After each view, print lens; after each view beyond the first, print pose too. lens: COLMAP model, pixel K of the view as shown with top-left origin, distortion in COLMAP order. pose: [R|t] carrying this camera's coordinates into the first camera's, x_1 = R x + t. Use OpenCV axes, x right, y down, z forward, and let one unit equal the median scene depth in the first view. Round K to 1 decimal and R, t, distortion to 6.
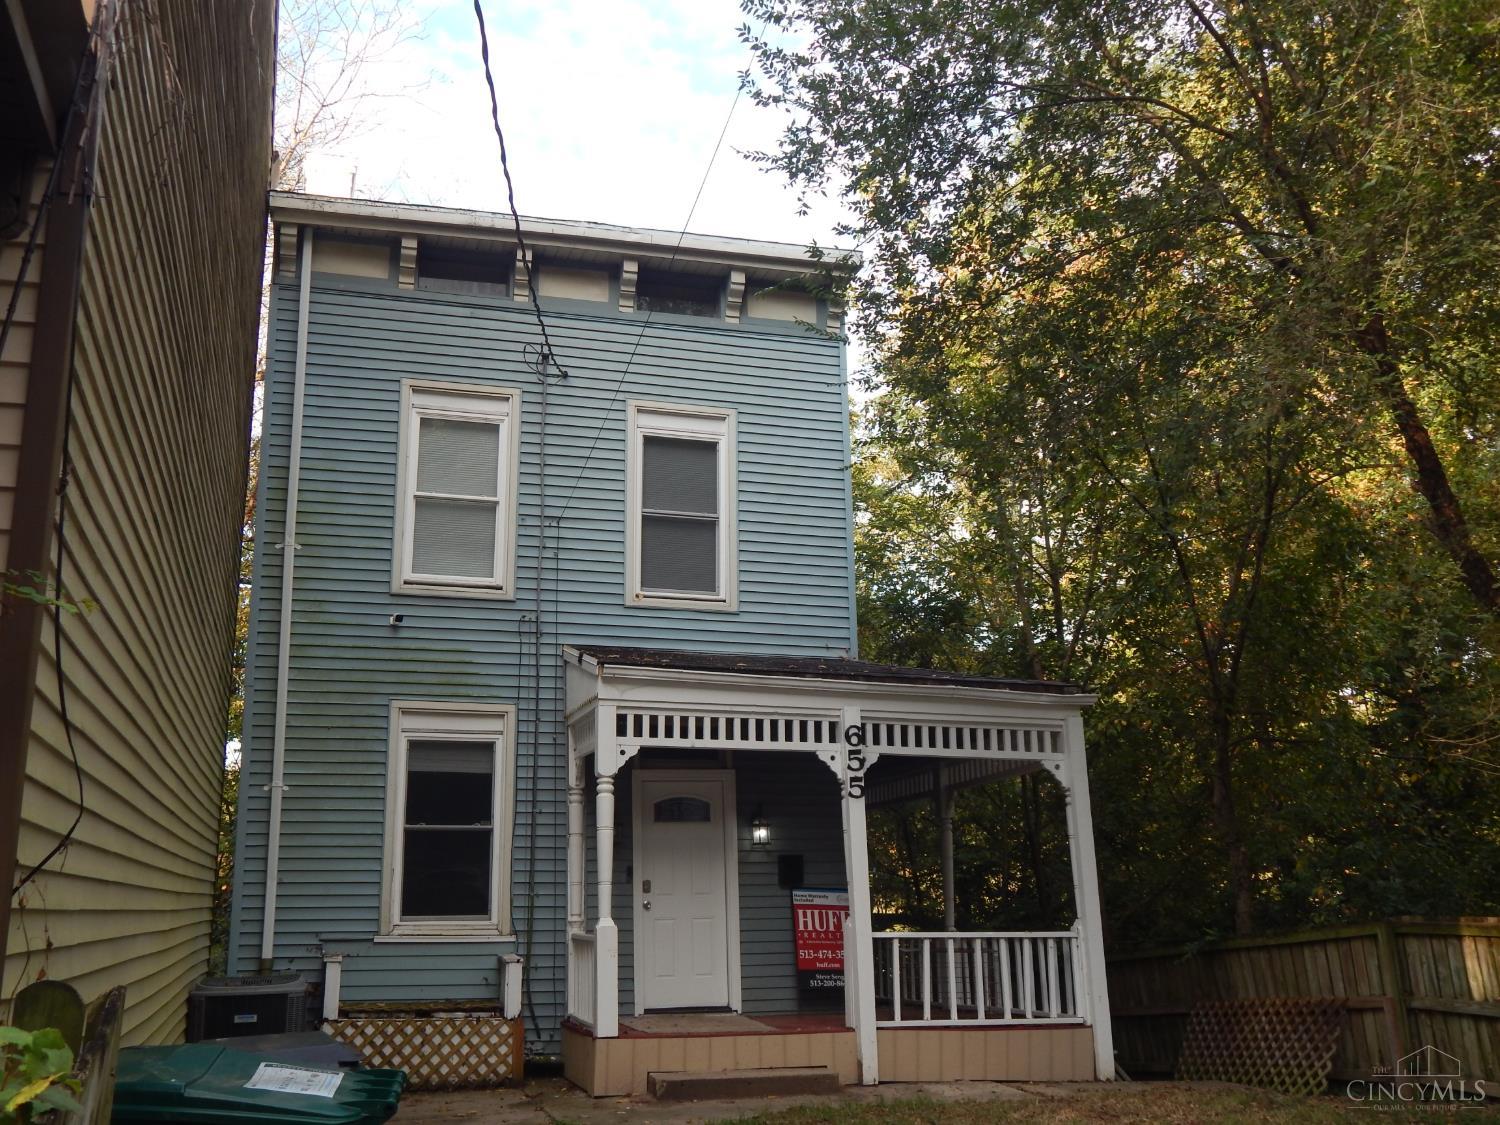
lens RADIAL K [[1492.6, 0, 740.3], [0, 1492.6, 559.4], [0, 0, 1]] dist [0.016135, 0.000000]
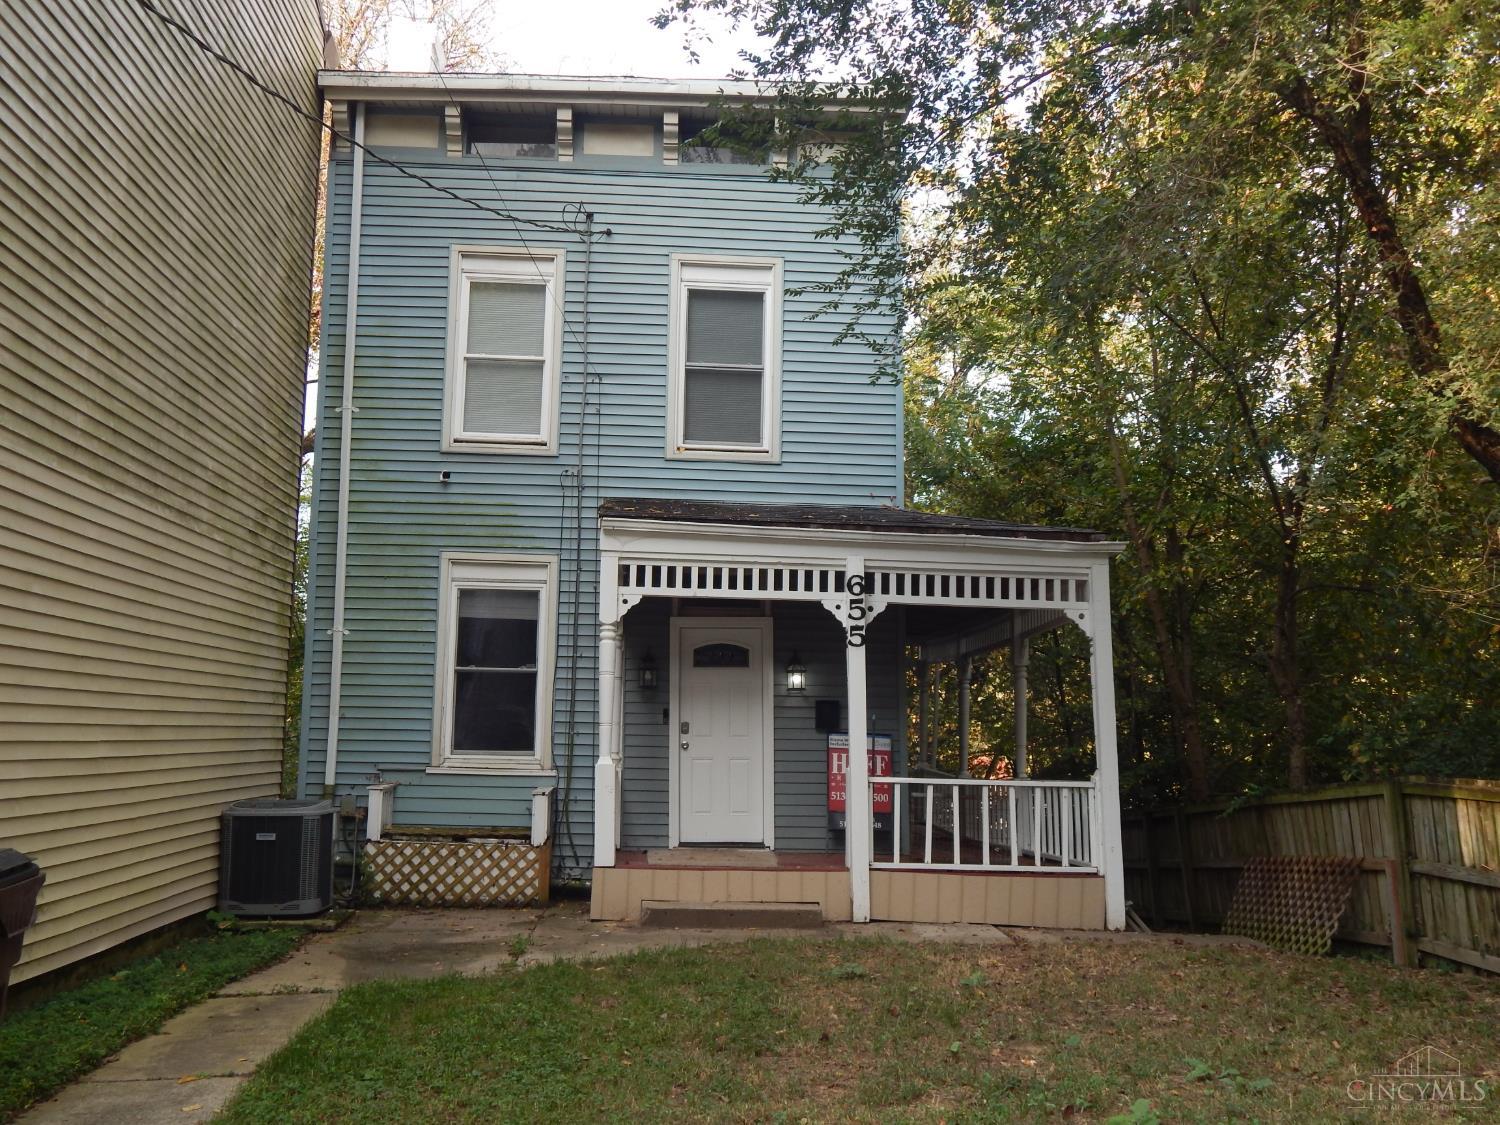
lens RADIAL K [[1492.6, 0, 757.5], [0, 1492.6, 553.6], [0, 0, 1]] dist [0.016135, 0.000000]
pose [[0.974963, -0.004782, -0.222317, 0.223430], [0.027503, 0.994686, 0.099217, -0.004279], [0.220661, -0.102847, 0.969913, 0.012560]]
